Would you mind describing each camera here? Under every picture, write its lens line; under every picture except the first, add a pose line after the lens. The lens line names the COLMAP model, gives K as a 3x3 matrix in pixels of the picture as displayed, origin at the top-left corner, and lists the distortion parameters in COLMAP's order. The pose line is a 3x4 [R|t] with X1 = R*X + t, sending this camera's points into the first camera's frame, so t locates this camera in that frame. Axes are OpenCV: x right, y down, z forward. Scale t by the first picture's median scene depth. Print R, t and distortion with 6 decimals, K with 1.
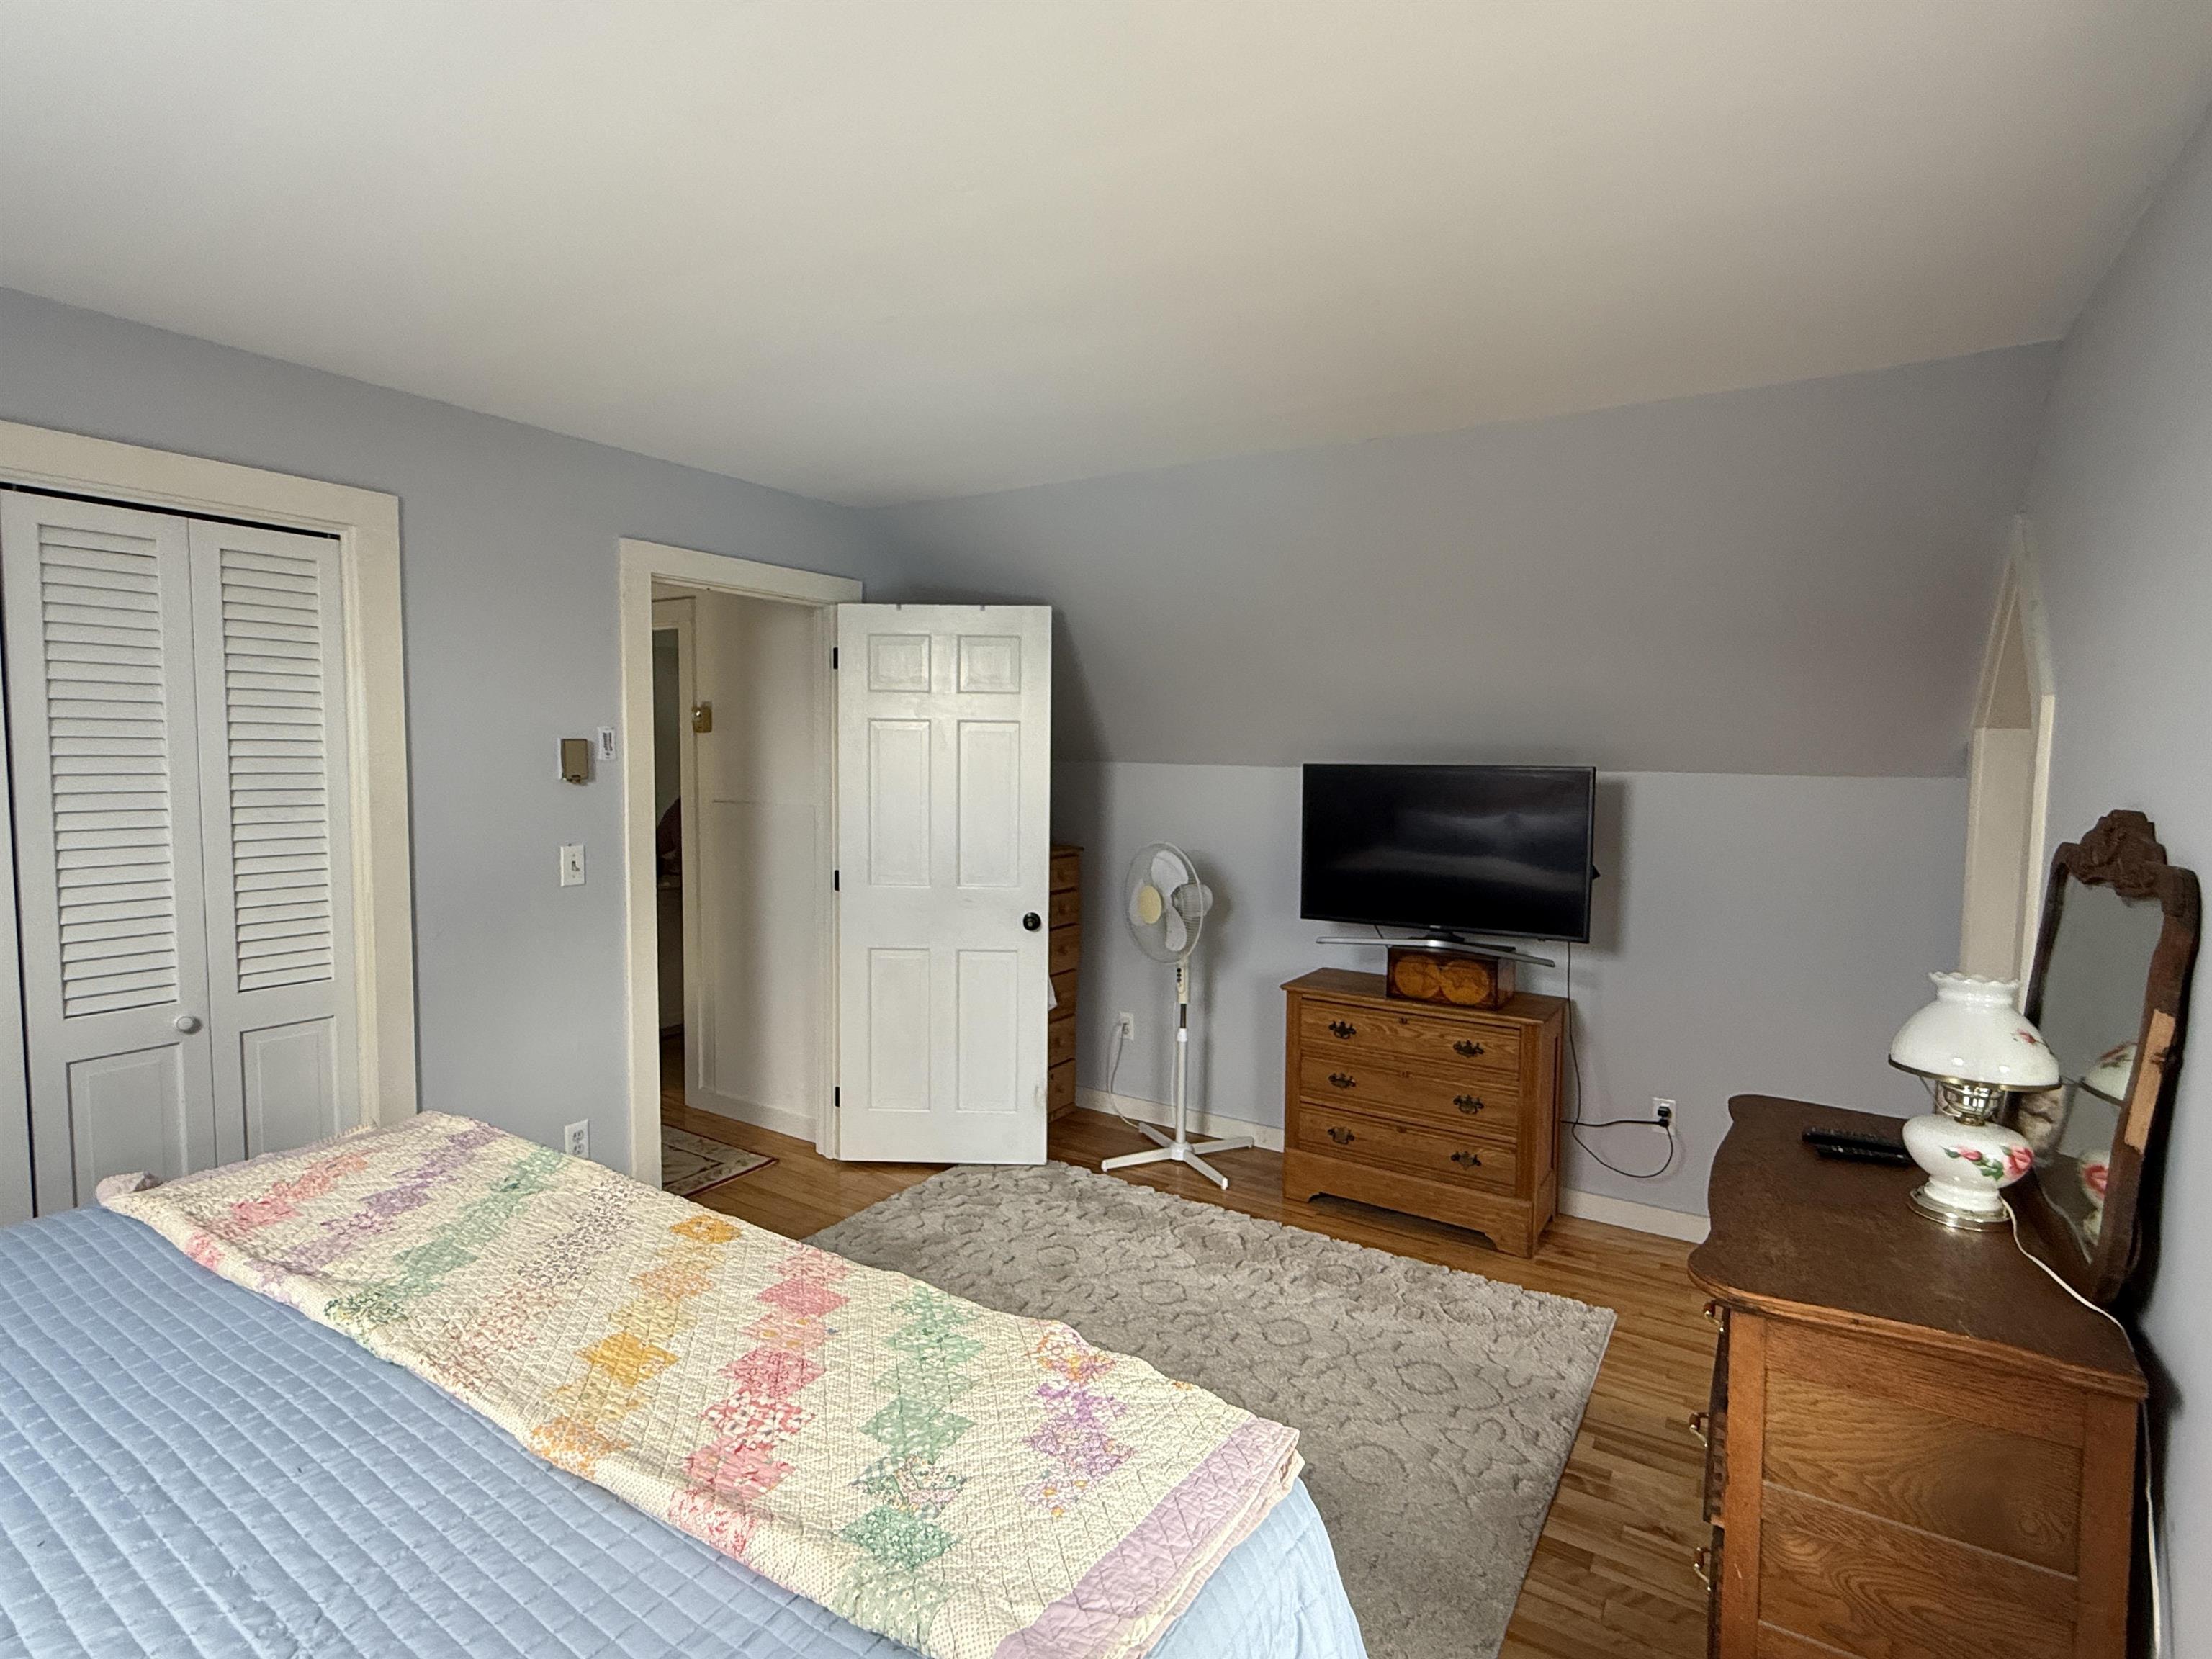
lens RADIAL K [[1092.2, 0, 1103.7], [0, 1092.2, 821.4], [0, 0, 1]] dist [-0.000854, 0.001640]
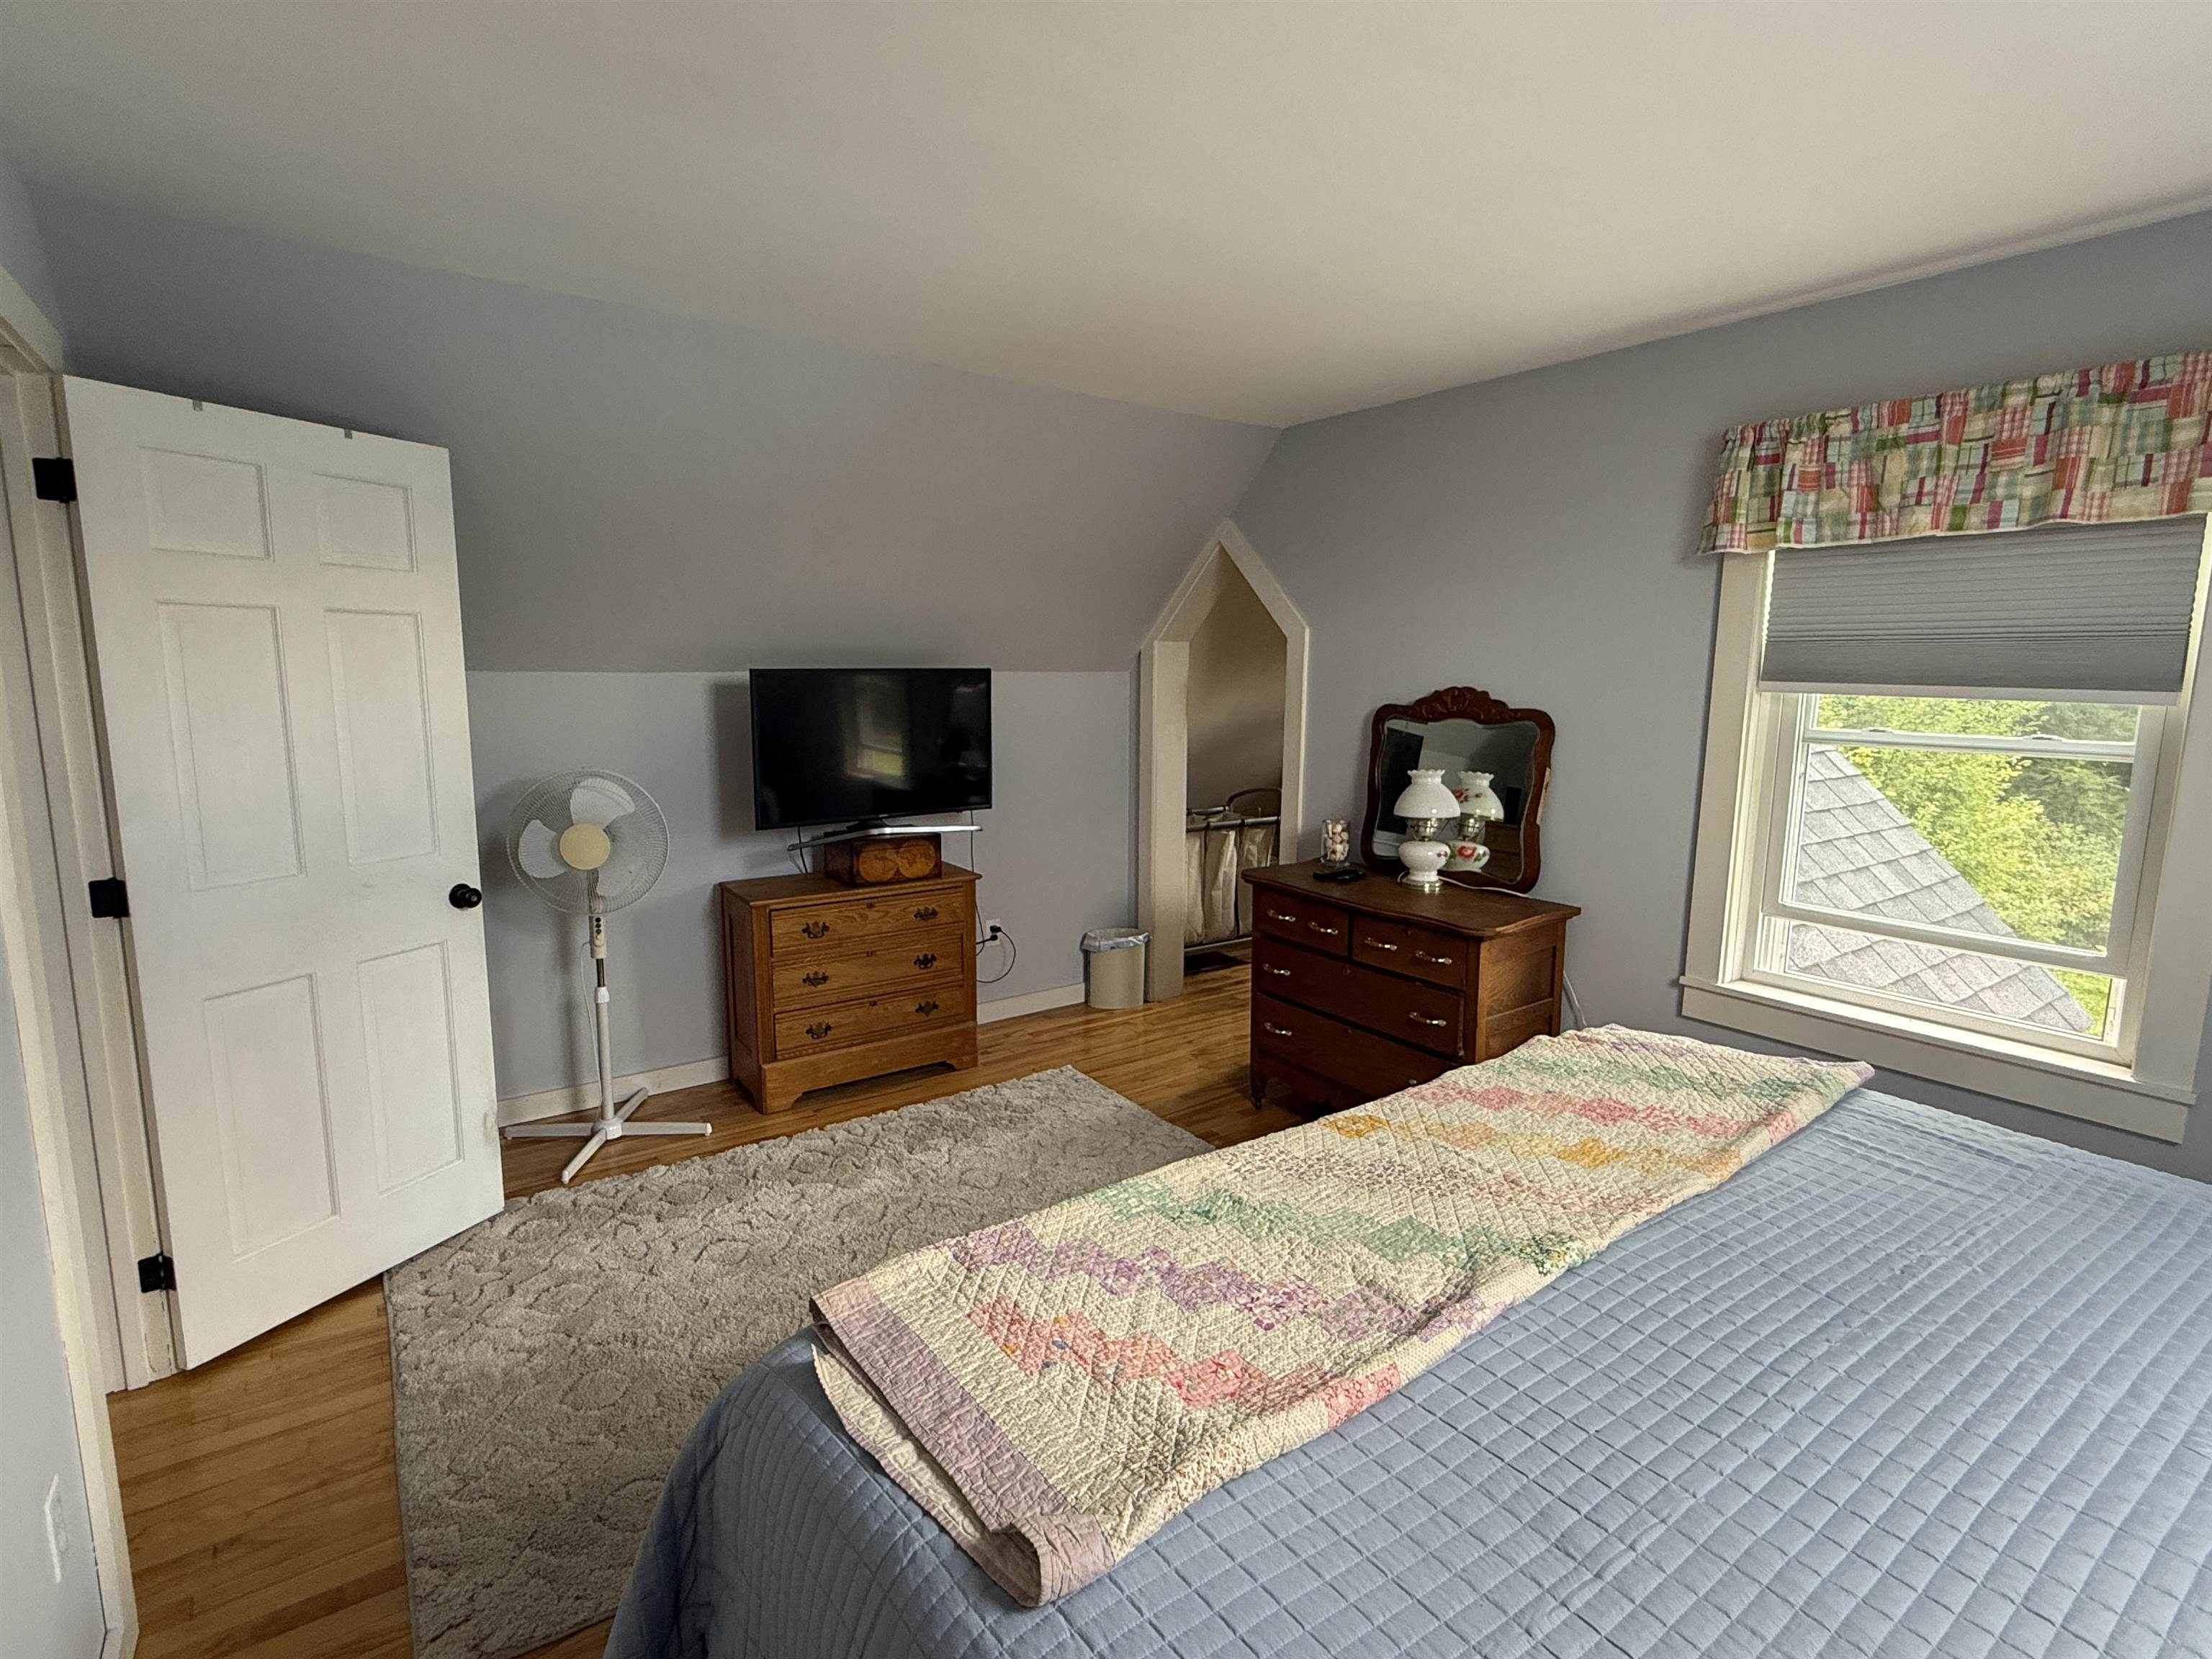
lens RADIAL K [[1092.2, 0, 1113.0], [0, 1092.2, 826.5], [0, 0, 1]] dist [-0.000854, 0.001640]
pose [[0.366774, -0.151557, 0.917882, -0.665950], [0.055339, 0.988448, 0.141095, -0.037482], [-0.928663, -0.000956, 0.370924, 0.397098]]
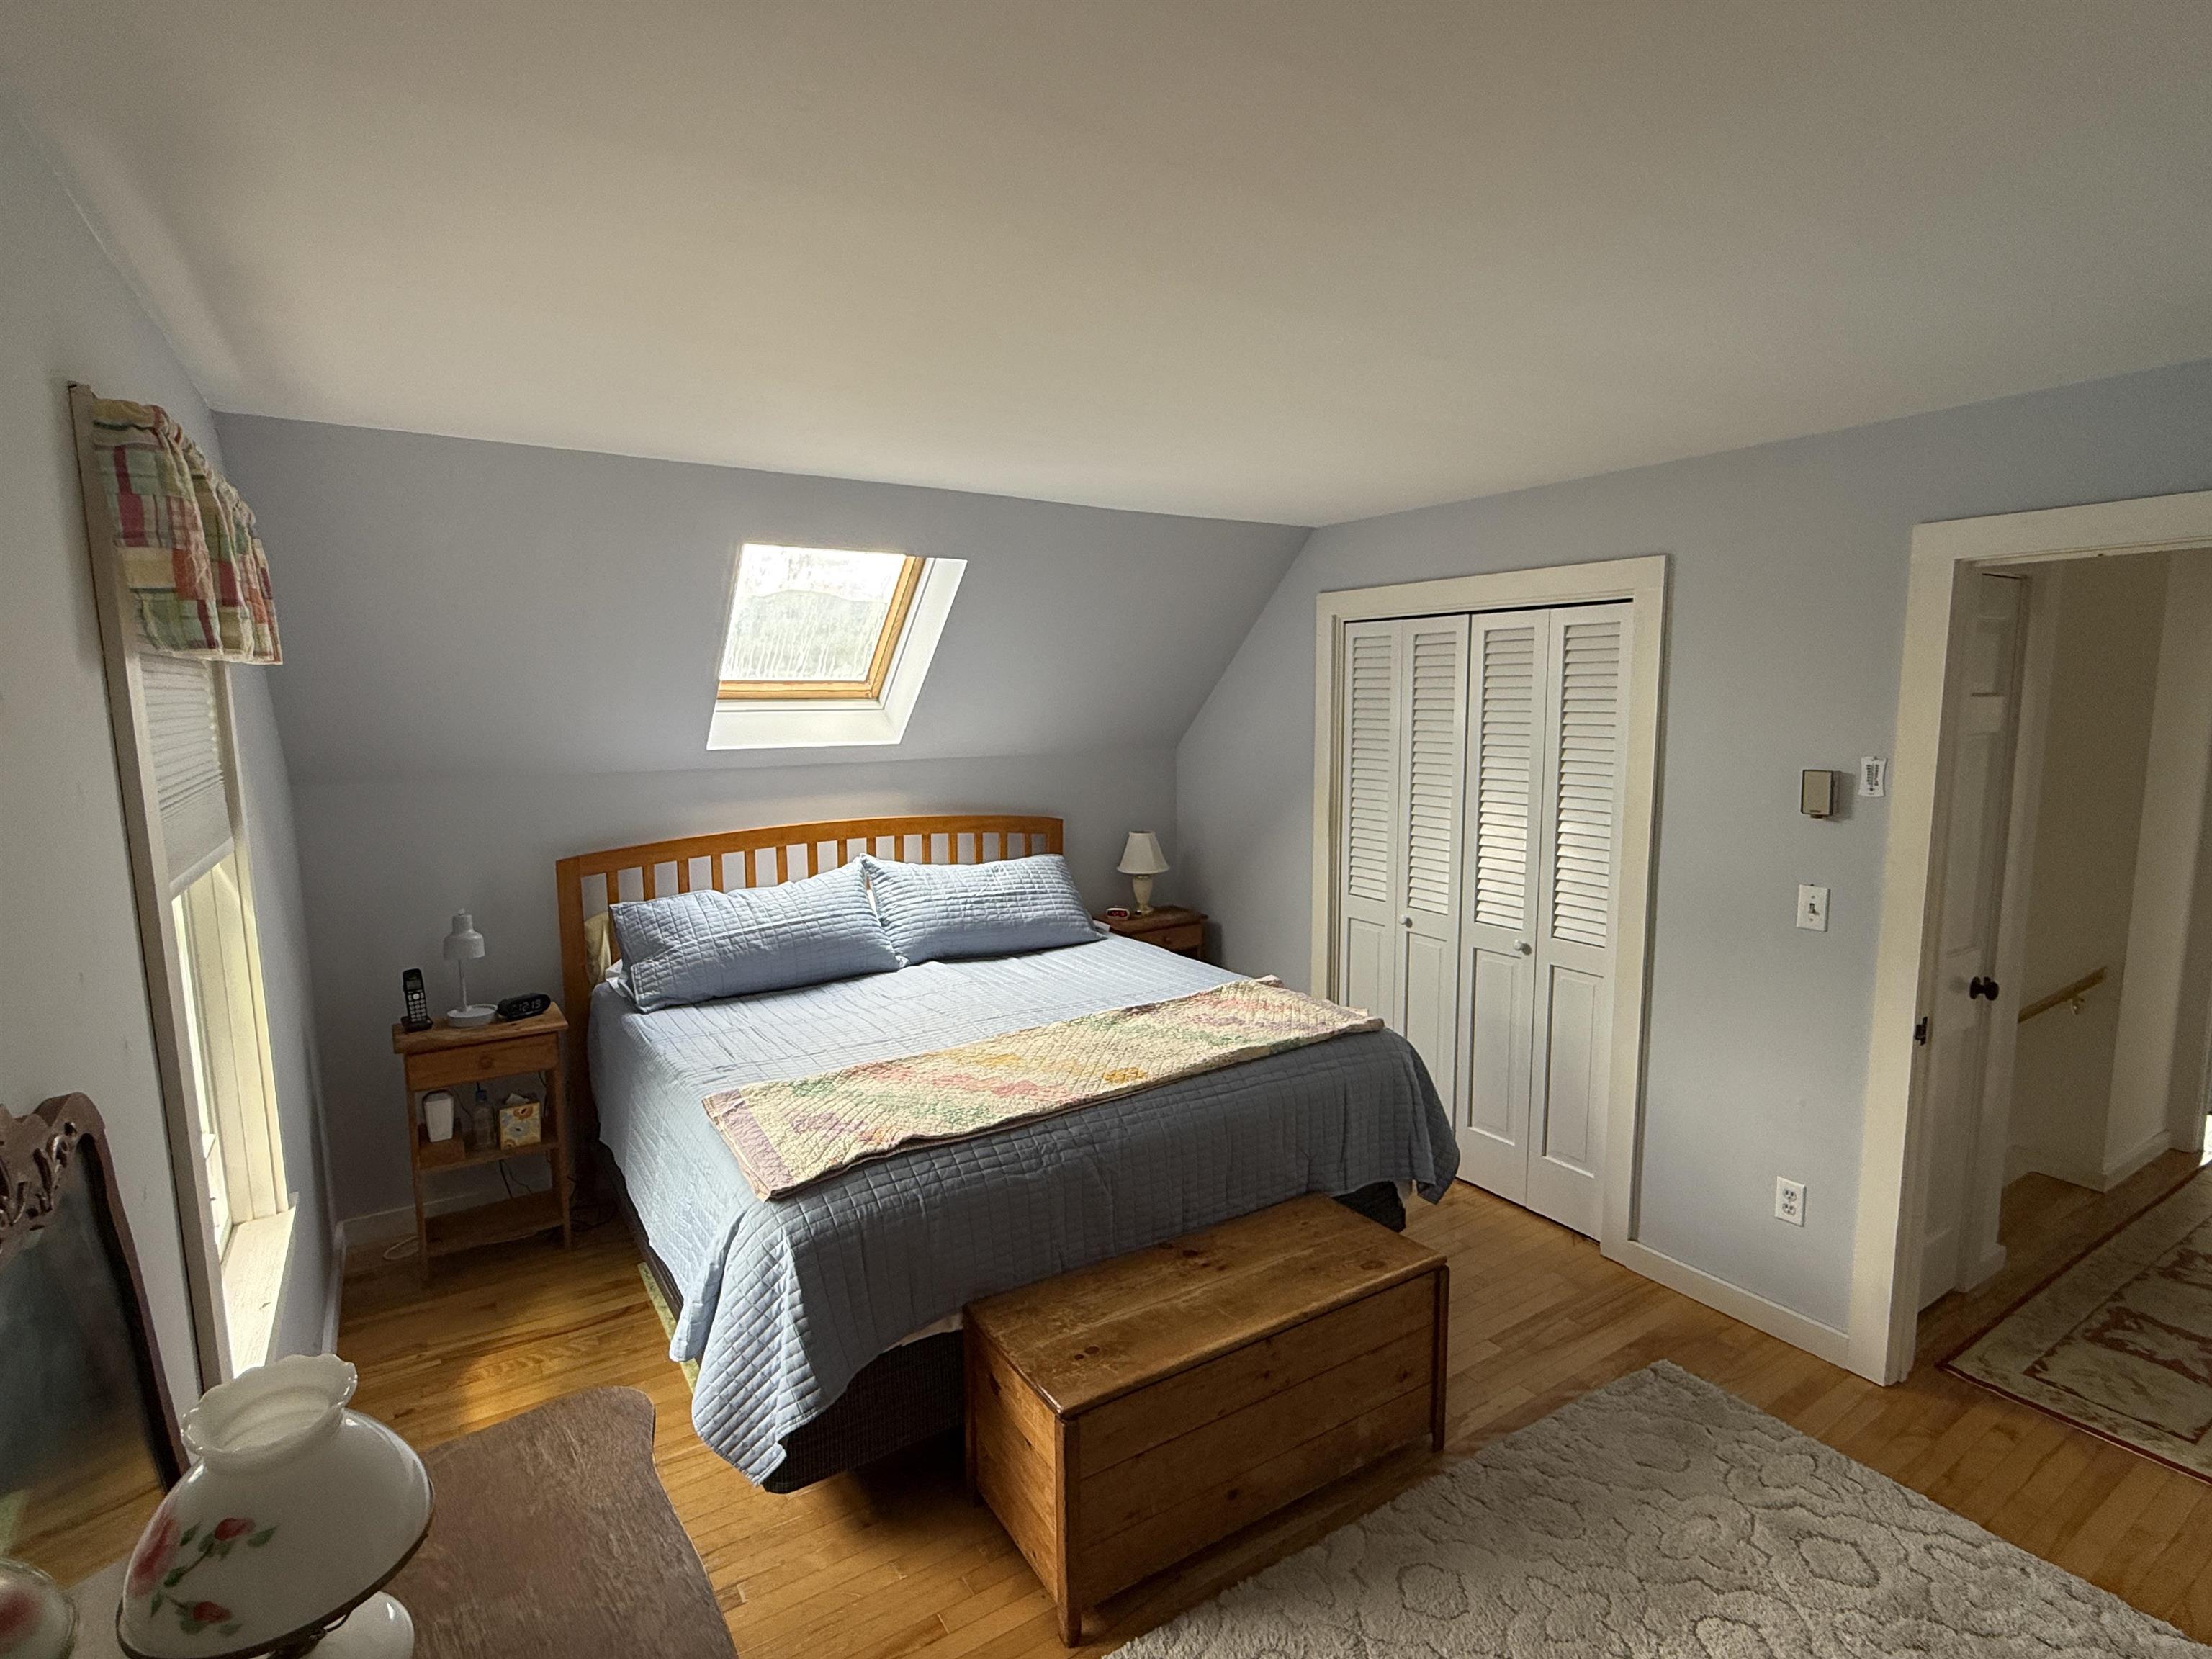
lens RADIAL K [[1092.2, 0, 1107.7], [0, 1092.2, 836.0], [0, 0, 1]] dist [-0.000854, 0.001640]
pose [[-0.437362, 0.115584, -0.891827, 0.542097], [-0.046703, 0.987448, 0.150881, -0.121354], [0.898072, 0.107640, -0.426474, 0.801935]]
